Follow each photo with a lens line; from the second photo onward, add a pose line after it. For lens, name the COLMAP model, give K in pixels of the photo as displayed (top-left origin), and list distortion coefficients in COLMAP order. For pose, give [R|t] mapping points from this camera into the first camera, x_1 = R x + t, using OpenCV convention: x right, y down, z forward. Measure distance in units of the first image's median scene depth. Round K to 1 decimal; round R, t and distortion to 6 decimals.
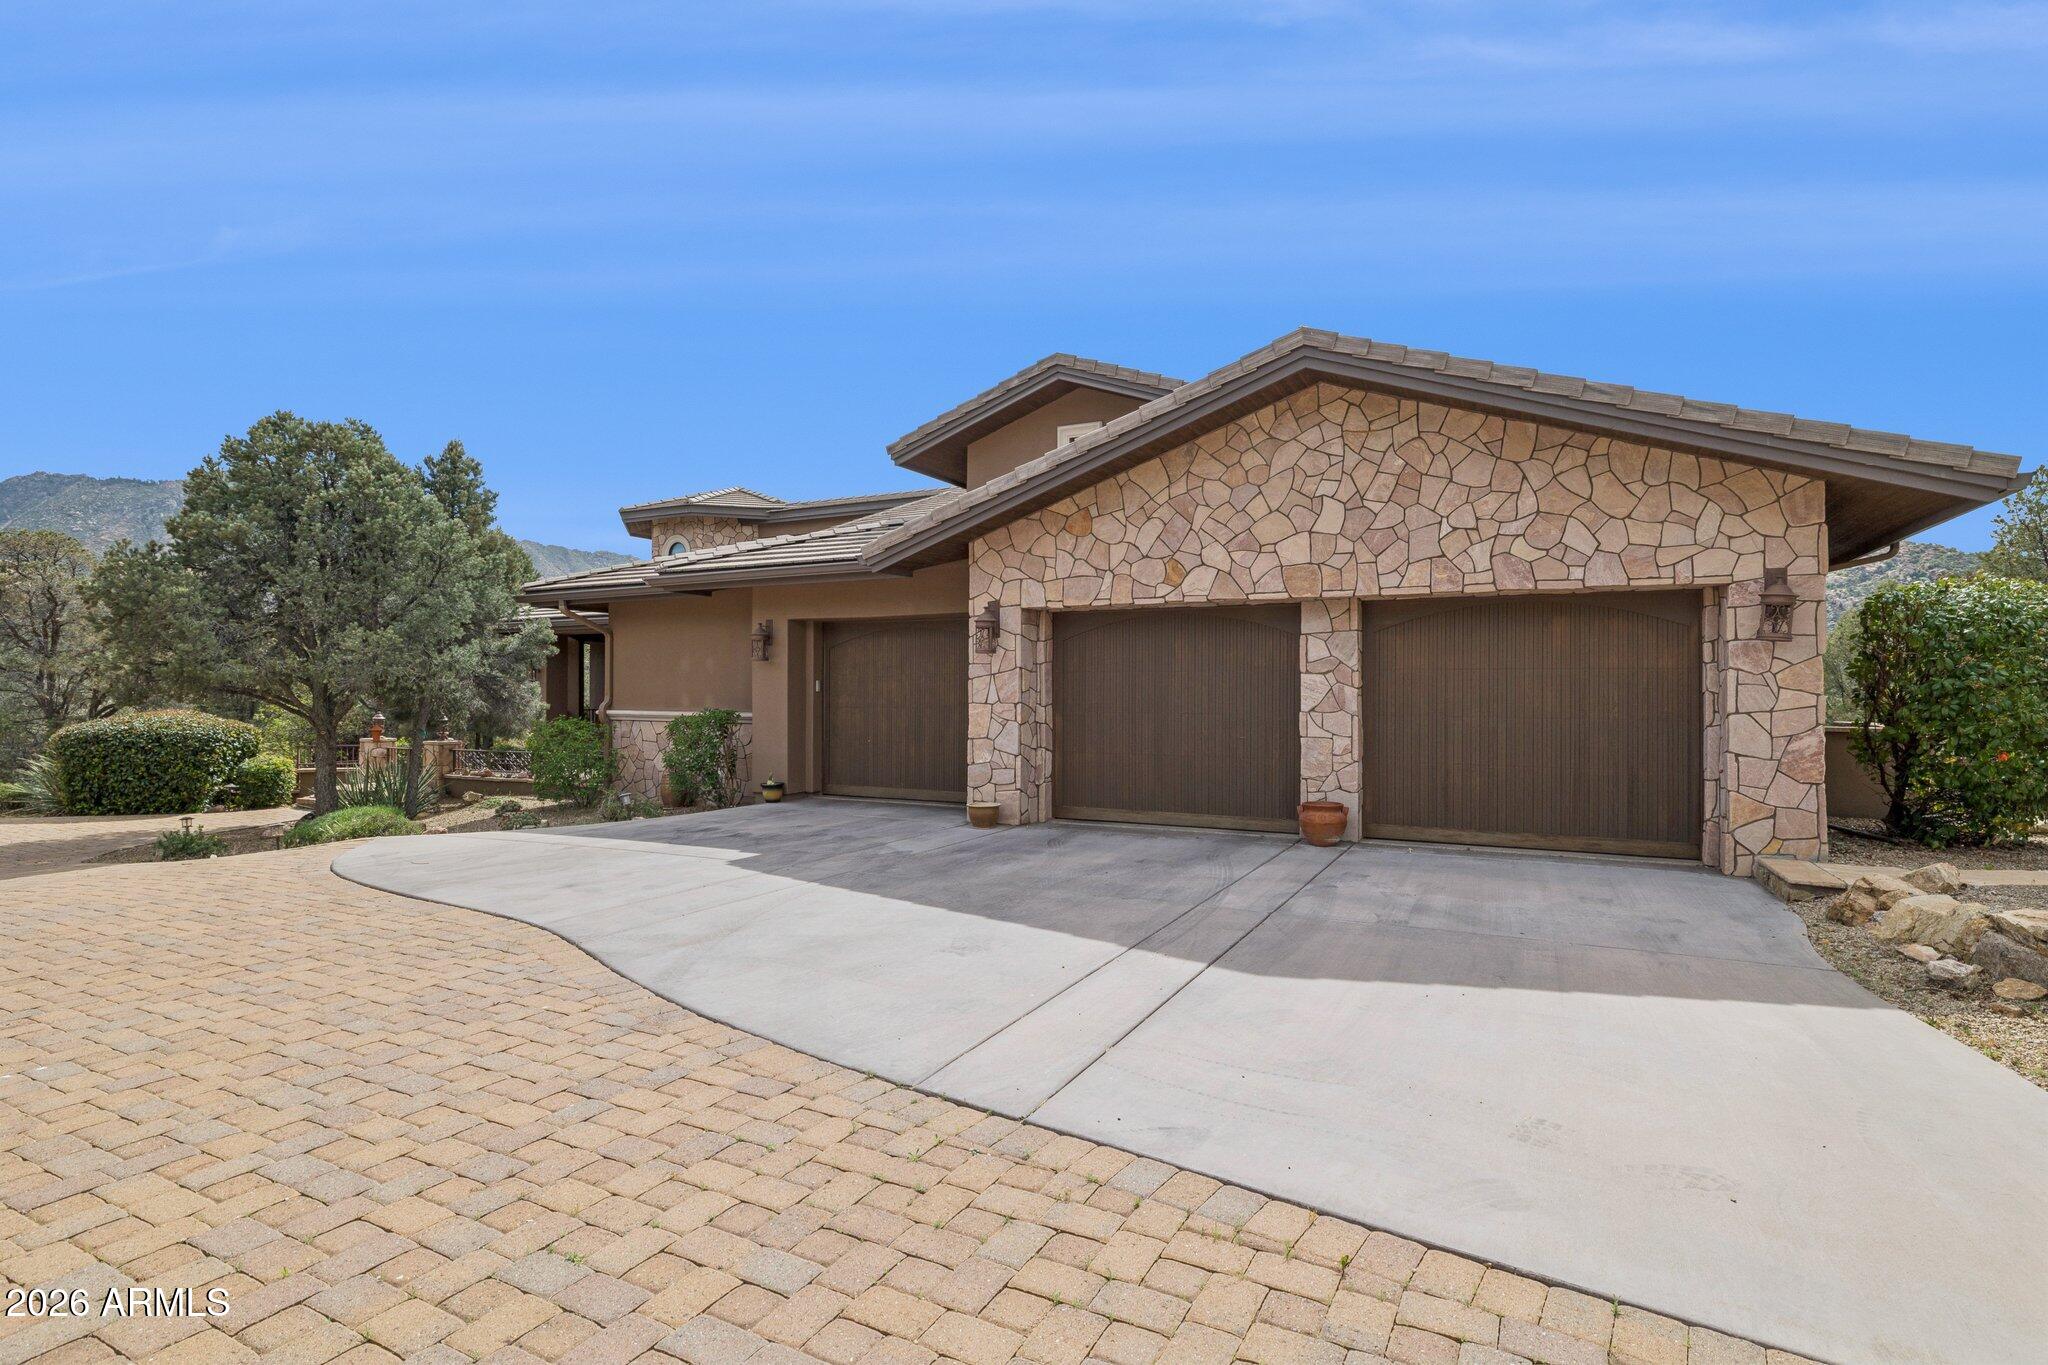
lens RADIAL K [[1017.0, 0, 1031.6], [0, 1017.0, 697.0], [0, 0, 1]] dist [-0.003032, -0.000402]
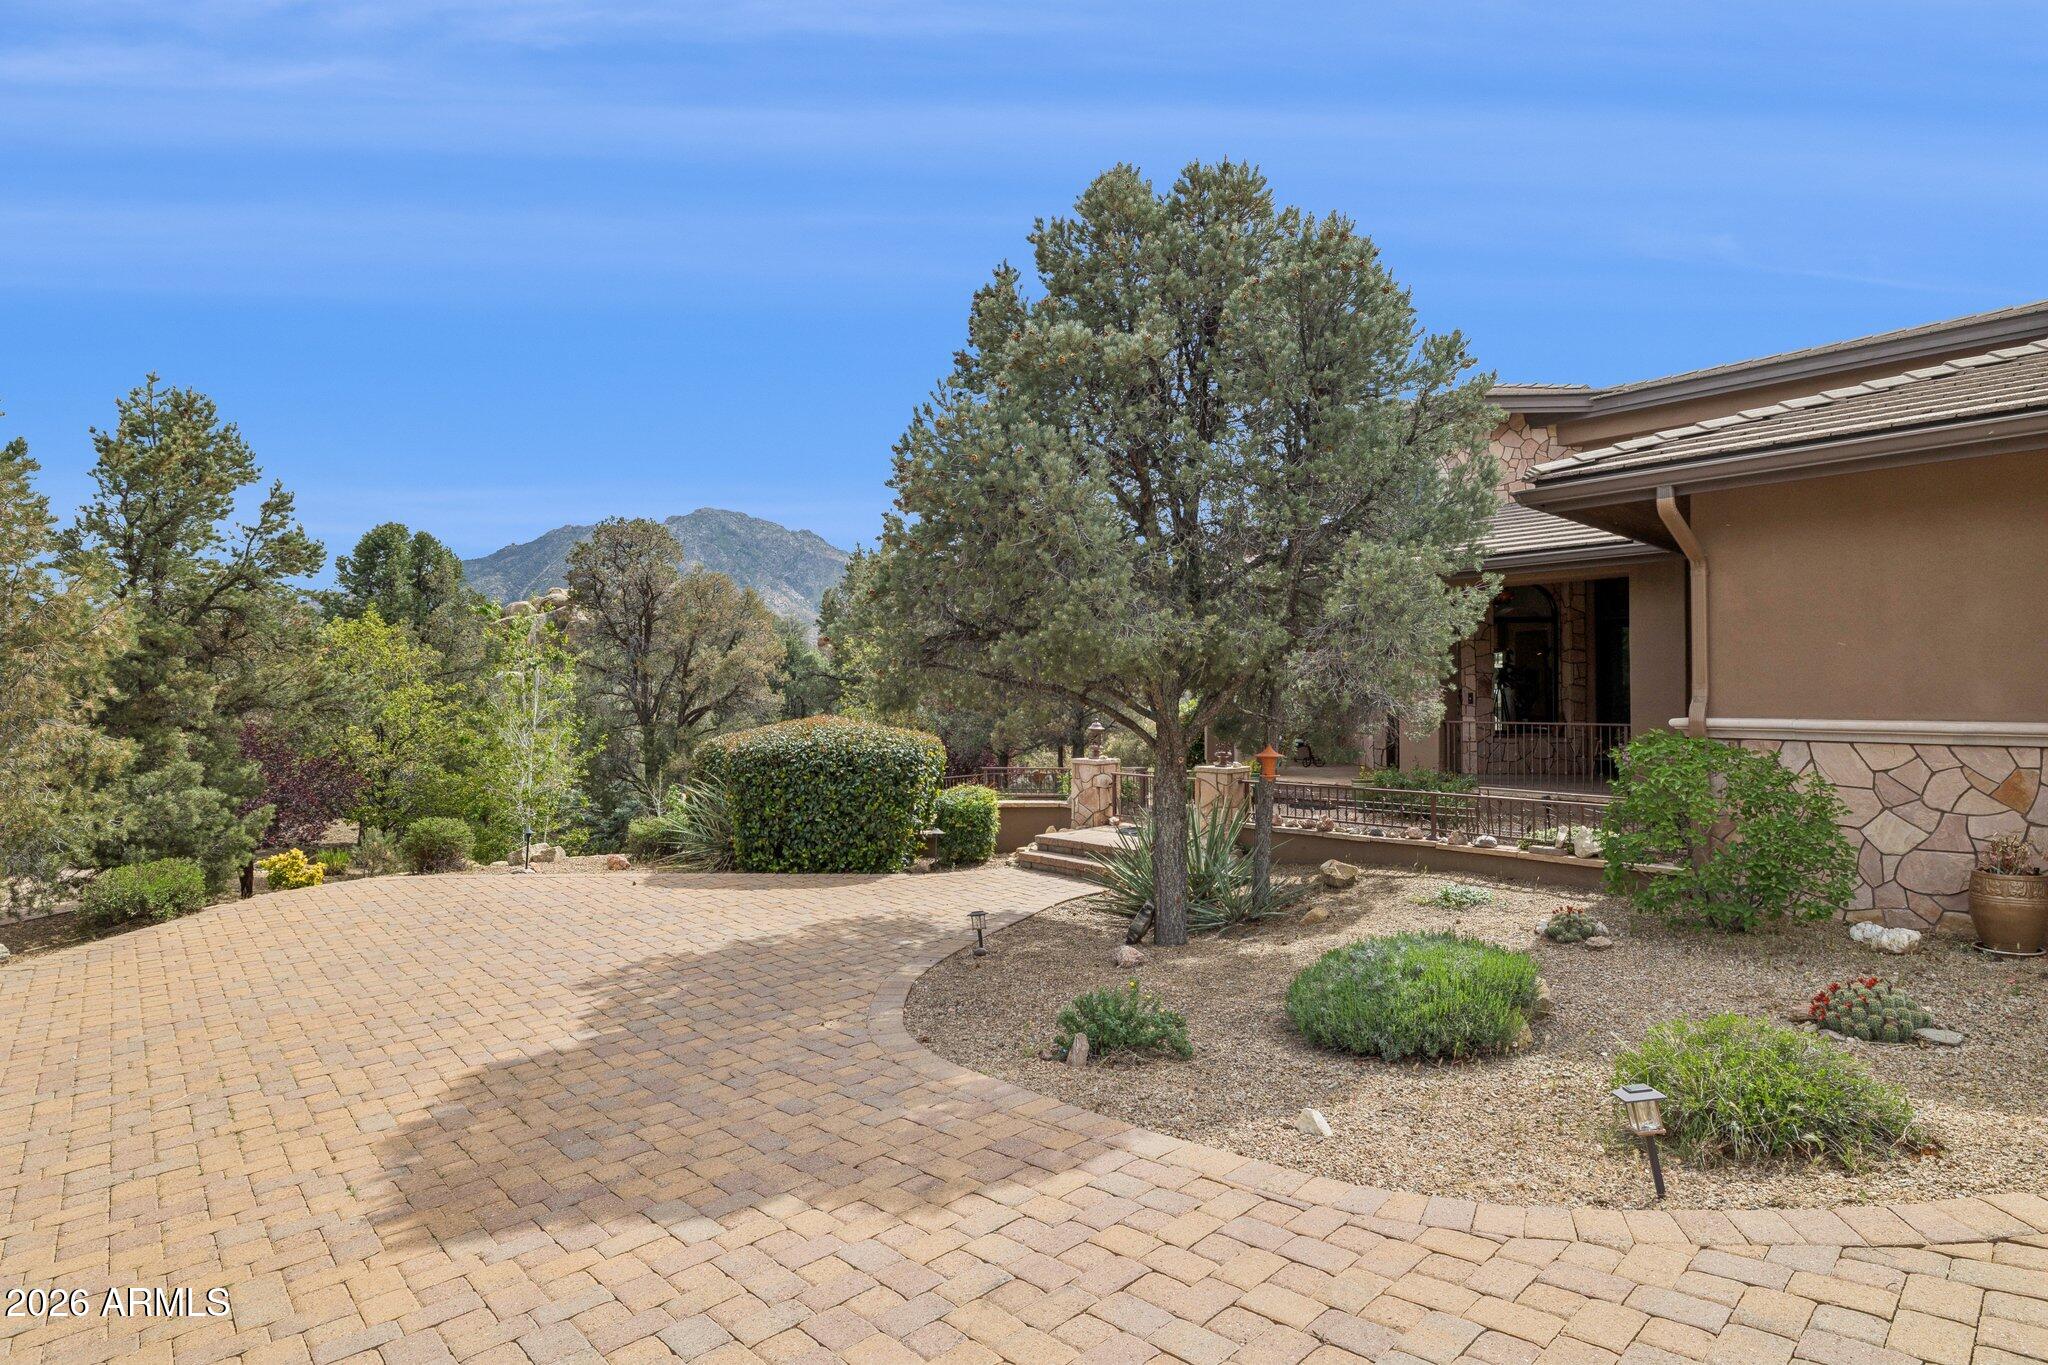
lens RADIAL K [[1017.0, 0, 1031.6], [0, 1017.0, 697.0], [0, 0, 1]] dist [-0.003032, -0.000402]
pose [[0.940788, -0.005219, -0.338956, -0.874031], [0.004294, 0.999985, -0.003480, 0.004071], [0.338969, 0.001819, 0.940796, 0.687819]]
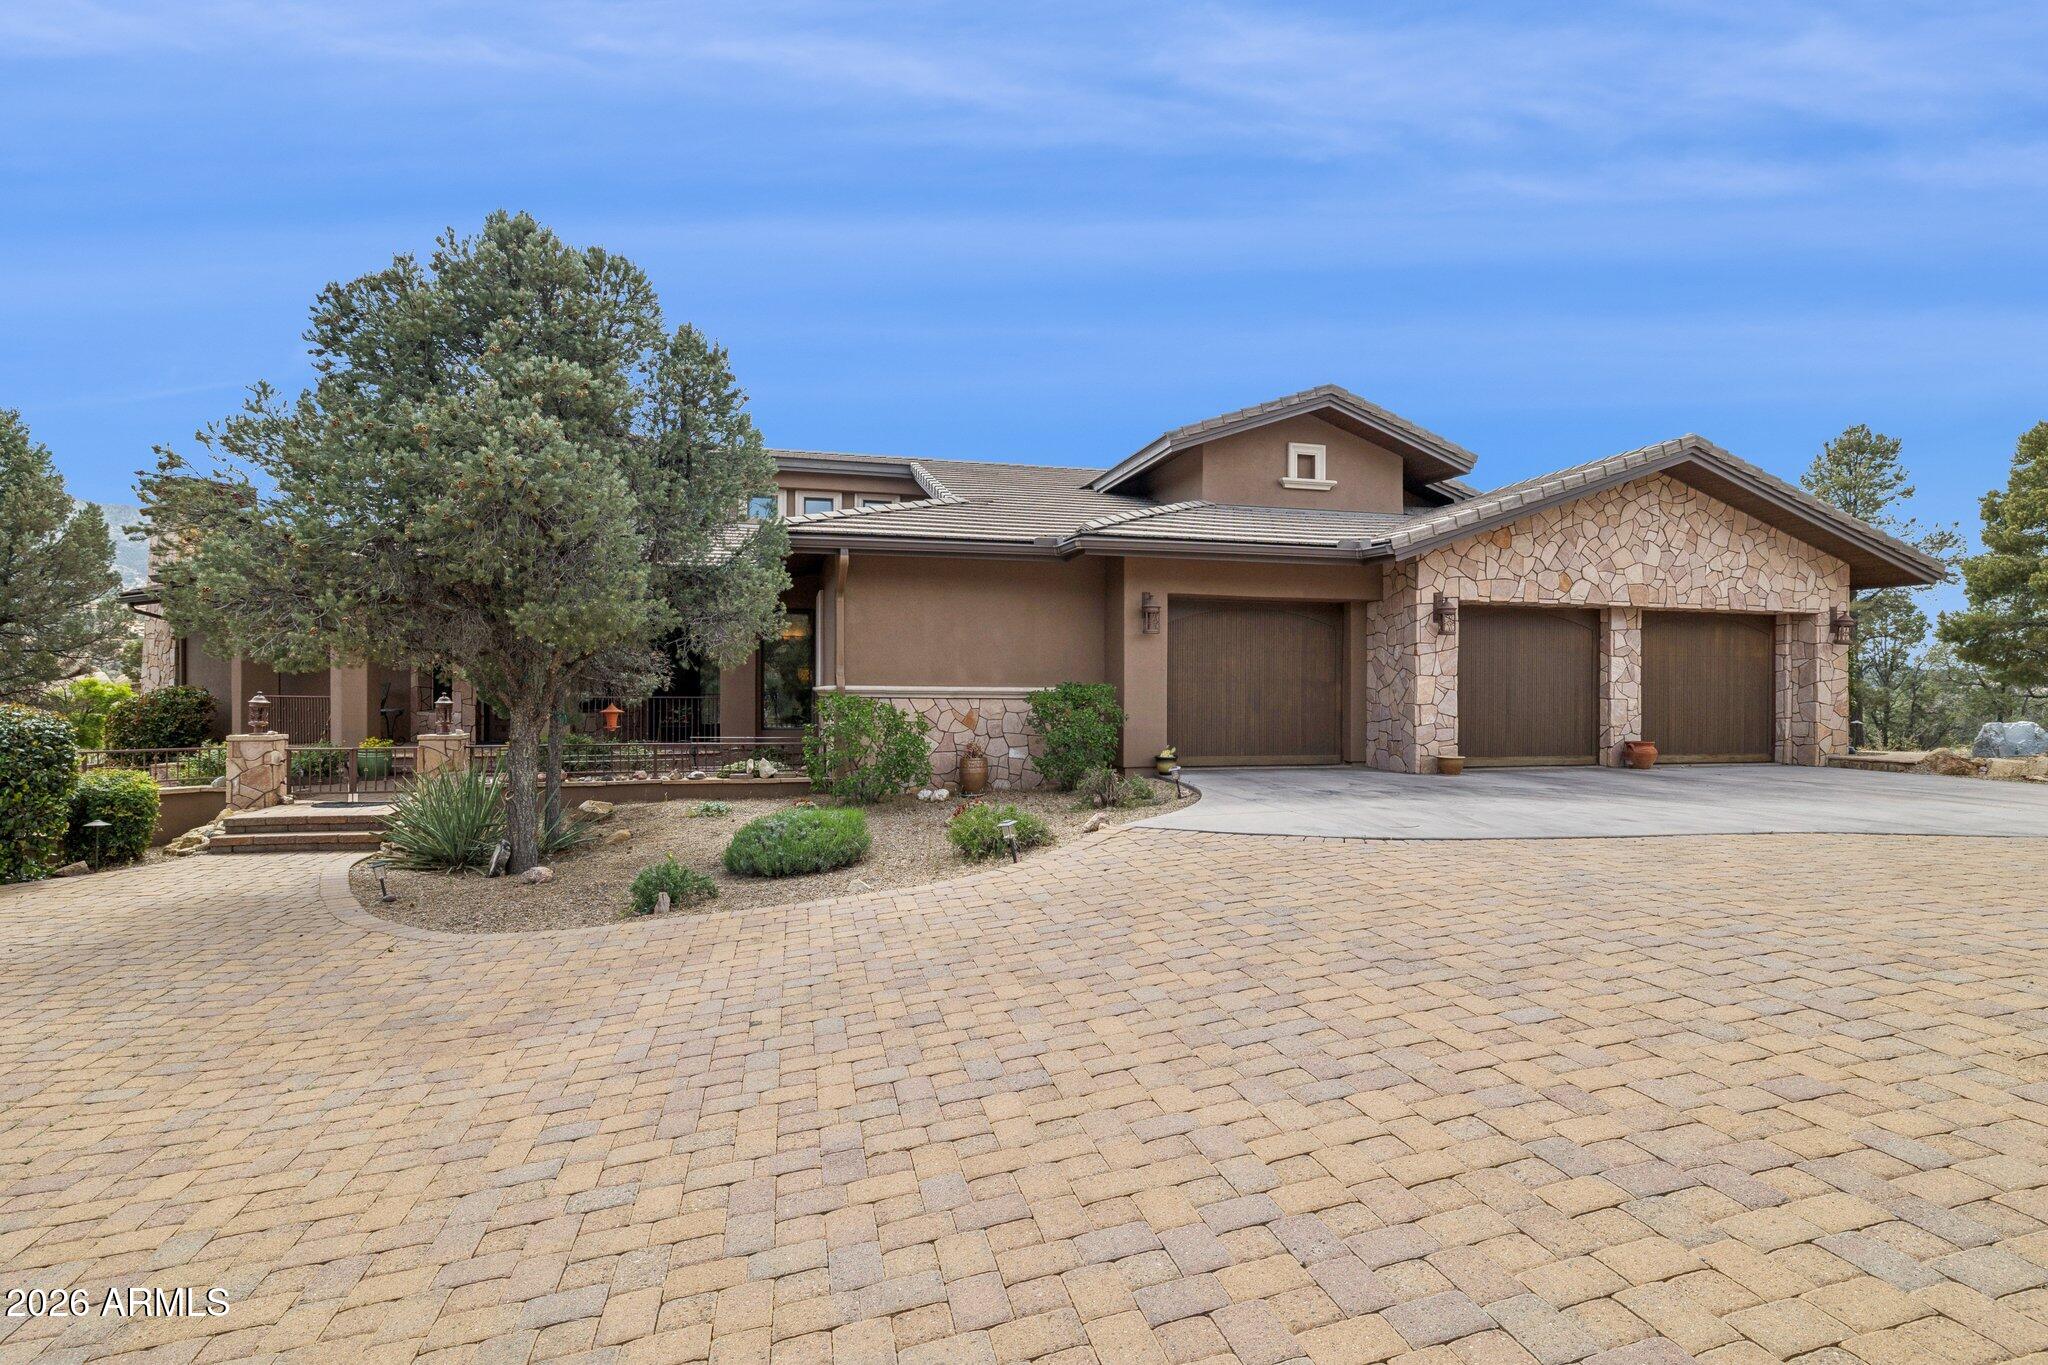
lens RADIAL K [[1017.0, 0, 1031.6], [0, 1017.0, 697.0], [0, 0, 1]] dist [-0.003032, -0.000402]
pose [[0.747565, -0.000301, 0.664188, -1.339949], [0.001676, 0.999998, -0.001433, 0.036301], [-0.664186, 0.002185, 0.747564, 0.443820]]
